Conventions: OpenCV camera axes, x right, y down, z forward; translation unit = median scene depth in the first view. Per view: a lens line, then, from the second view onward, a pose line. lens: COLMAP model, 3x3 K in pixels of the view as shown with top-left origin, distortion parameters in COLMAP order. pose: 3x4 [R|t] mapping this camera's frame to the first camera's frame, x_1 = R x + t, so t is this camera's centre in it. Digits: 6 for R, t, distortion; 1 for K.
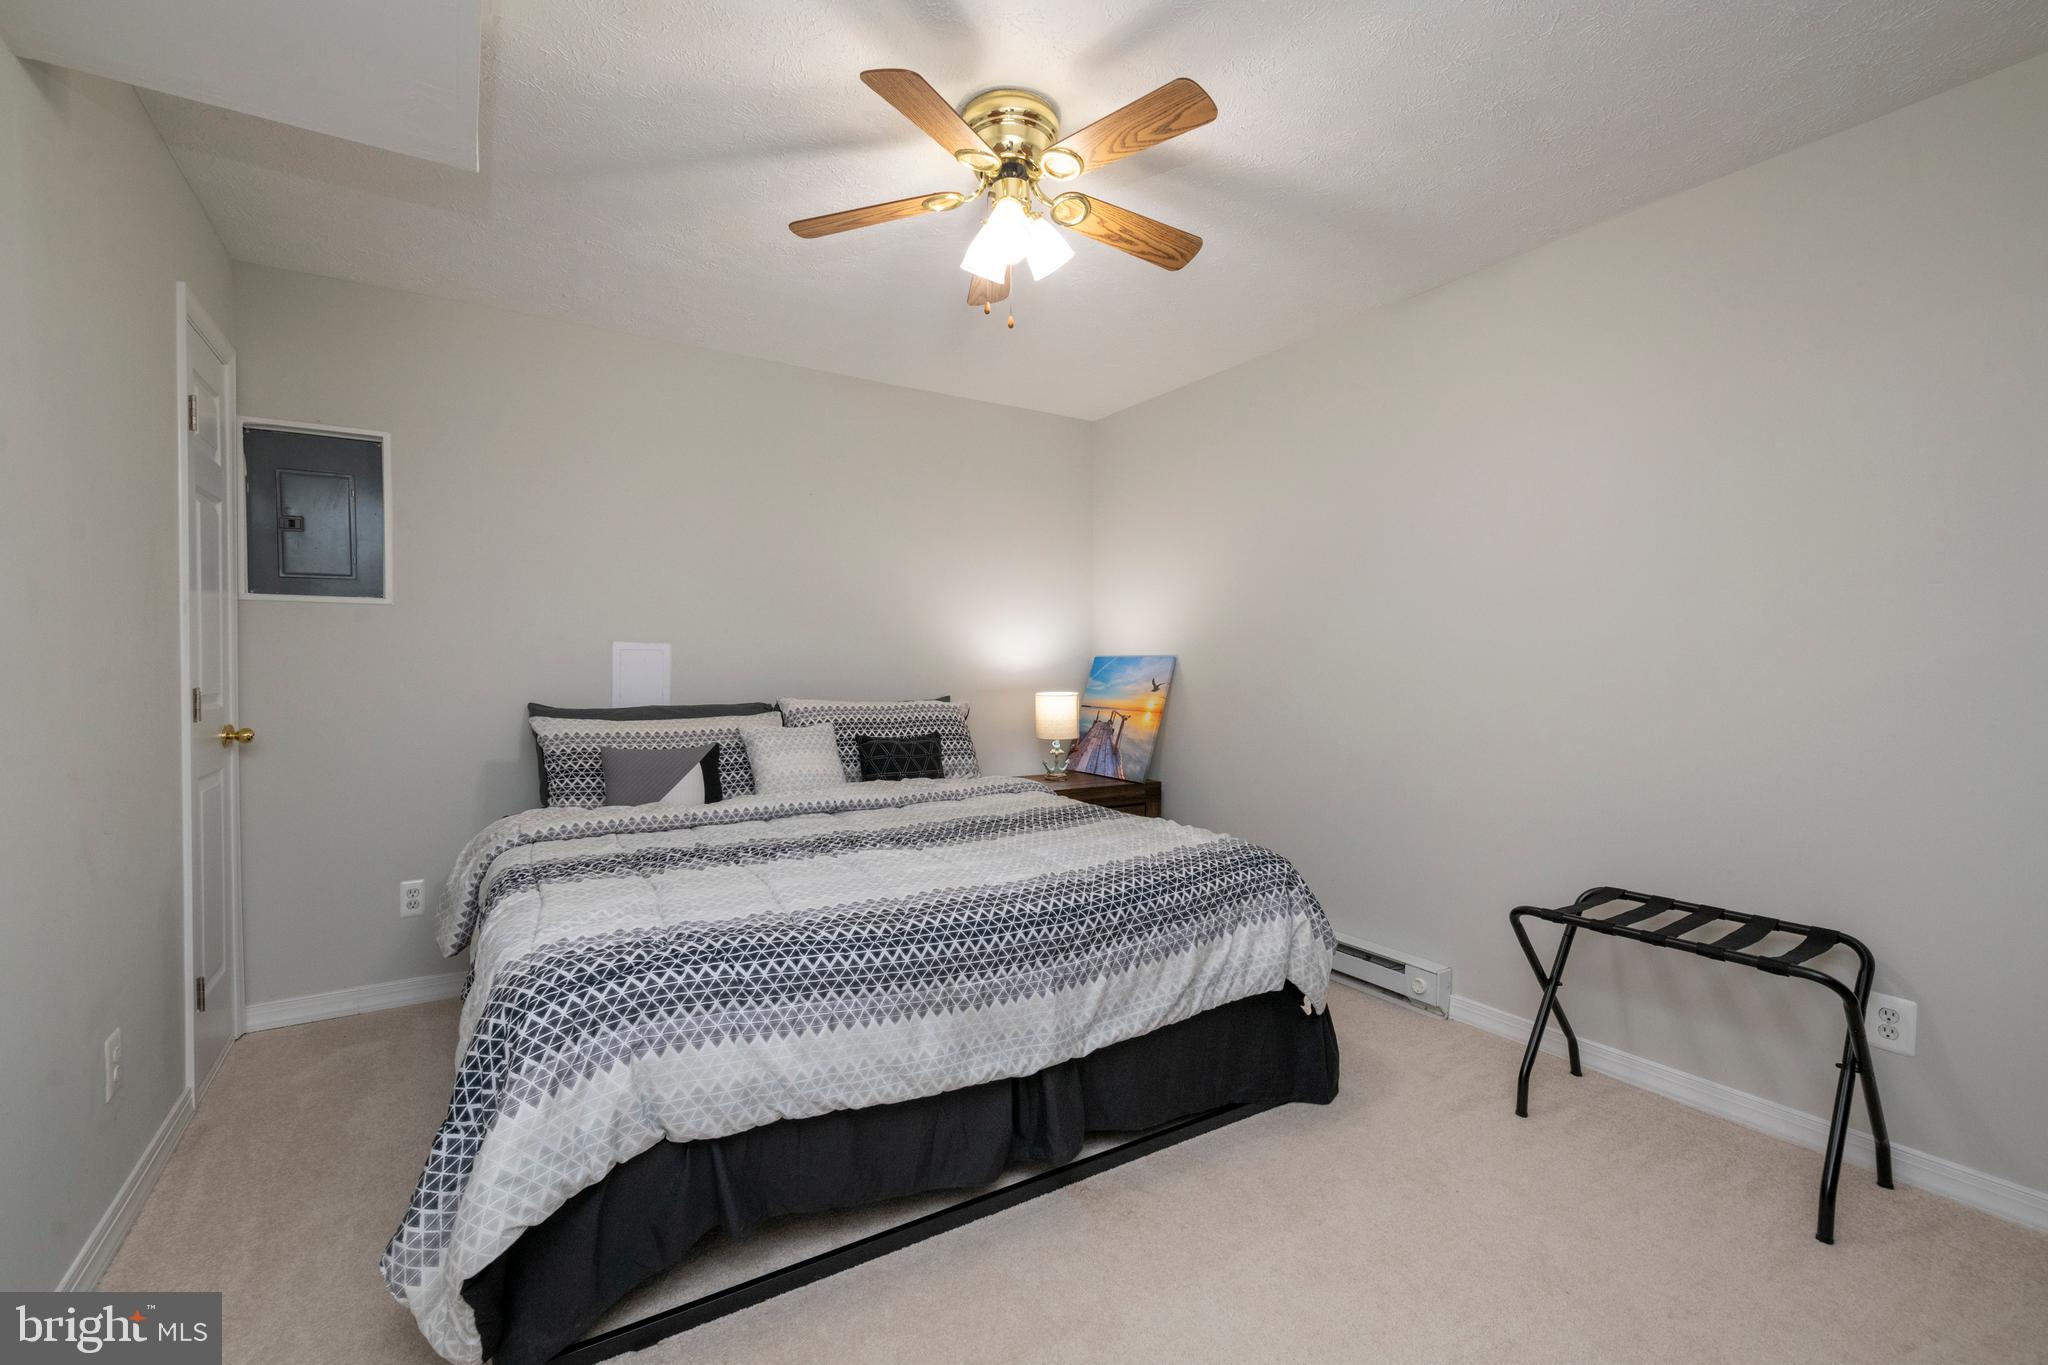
lens RADIAL K [[870.5, 0, 1026.6], [0, 870.5, 676.9], [0, 0, 1]] dist [0.001219, -0.002000]
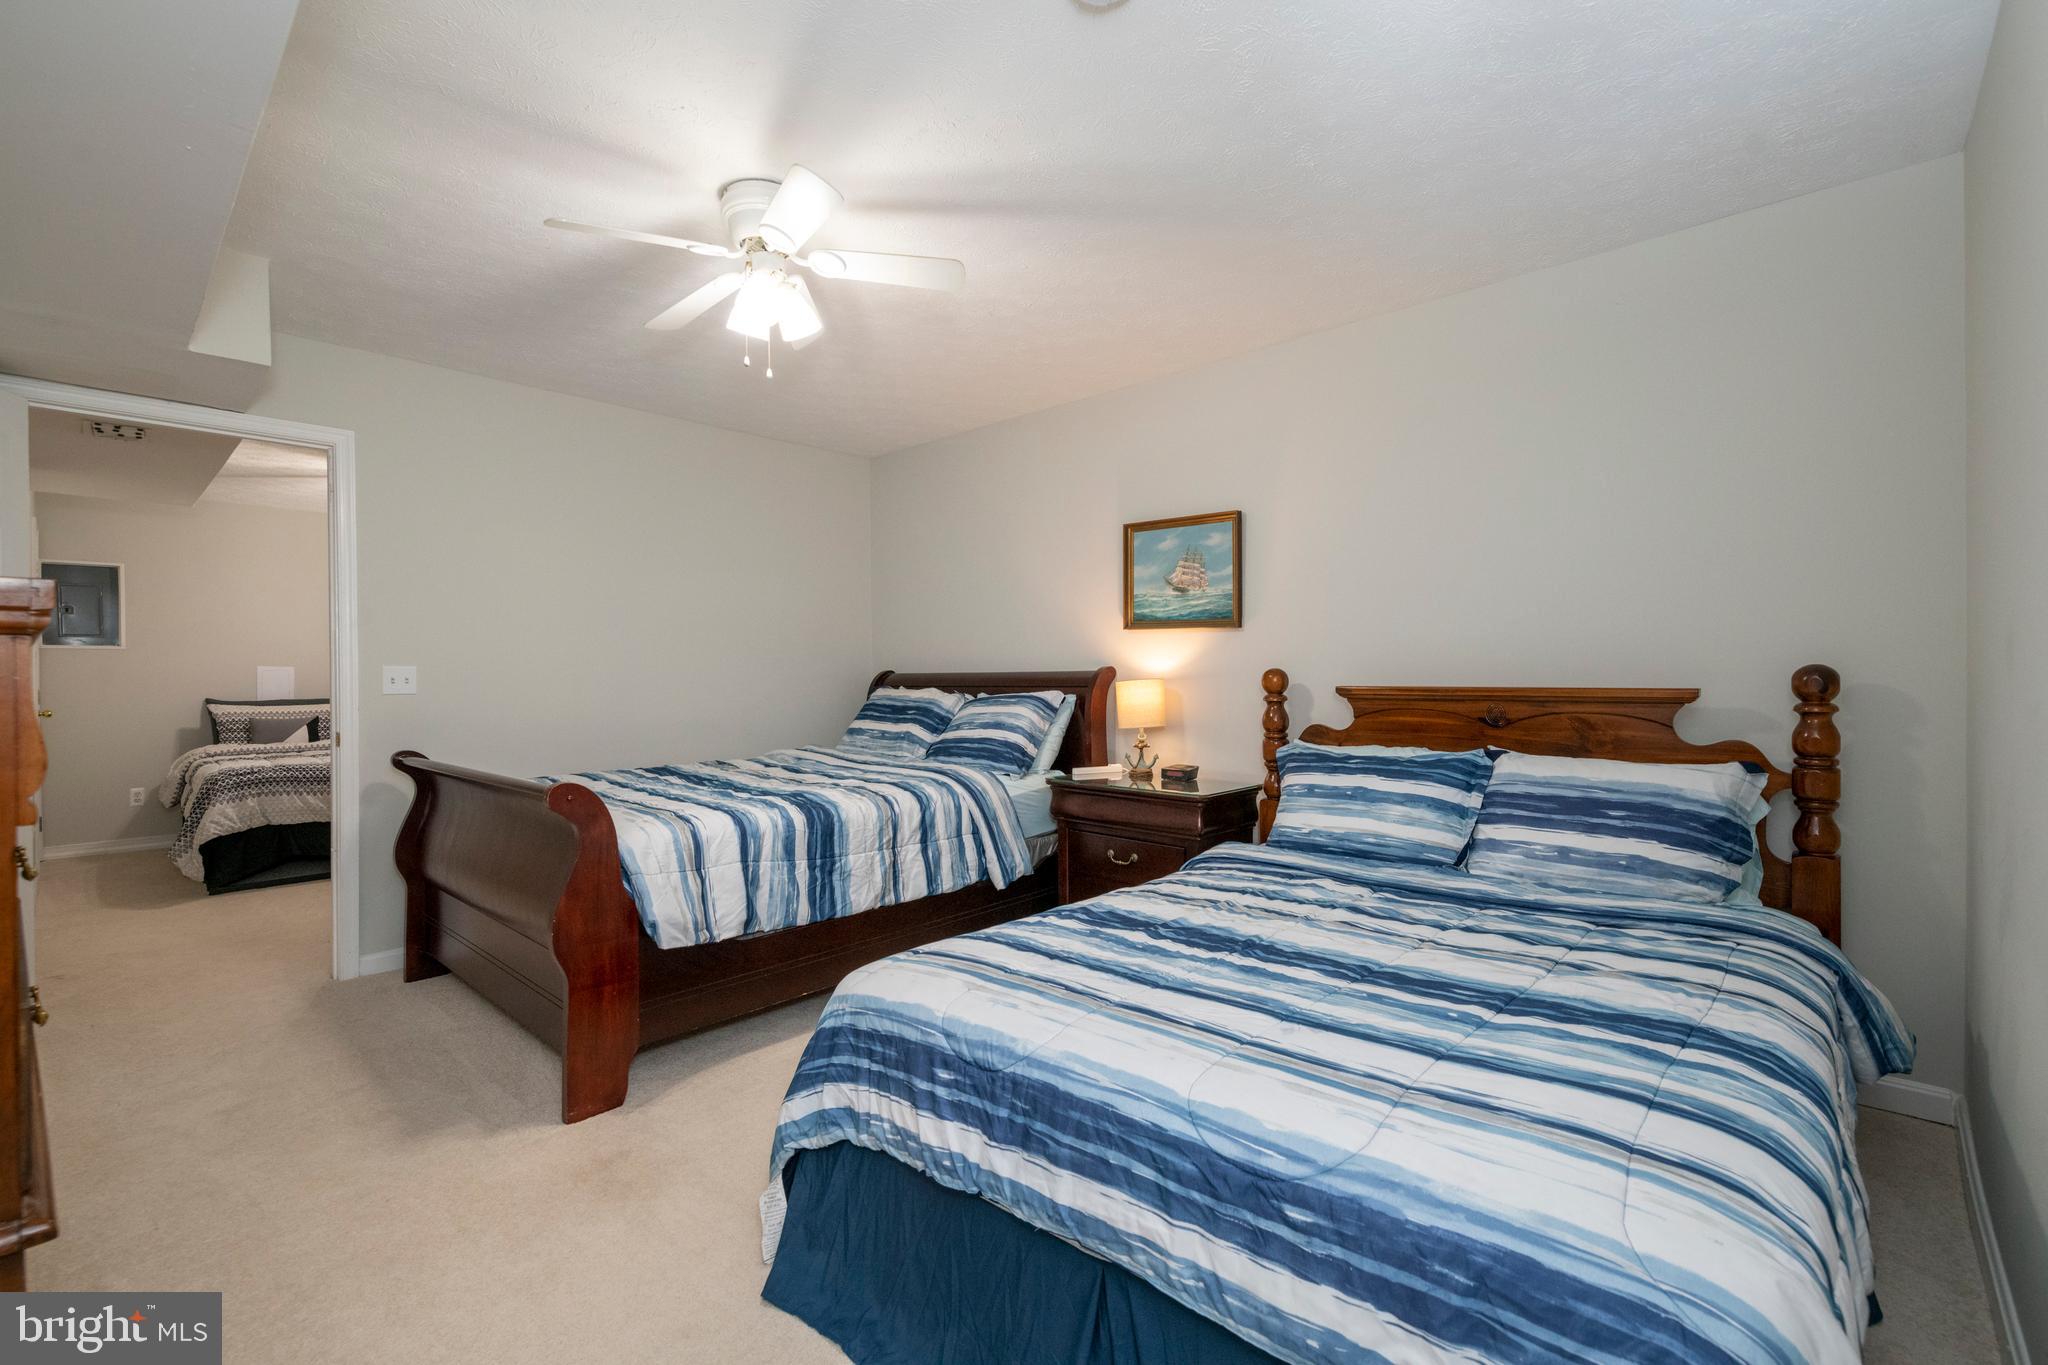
lens RADIAL K [[870.5, 0, 1026.3], [0, 870.5, 673.2], [0, 0, 1]] dist [0.001219, -0.002000]
pose [[0.966071, -0.016011, 0.257781, 0.759382], [0.019478, 0.999751, -0.010902, 0.033832], [-0.257542, 0.015553, 0.966142, -1.467065]]
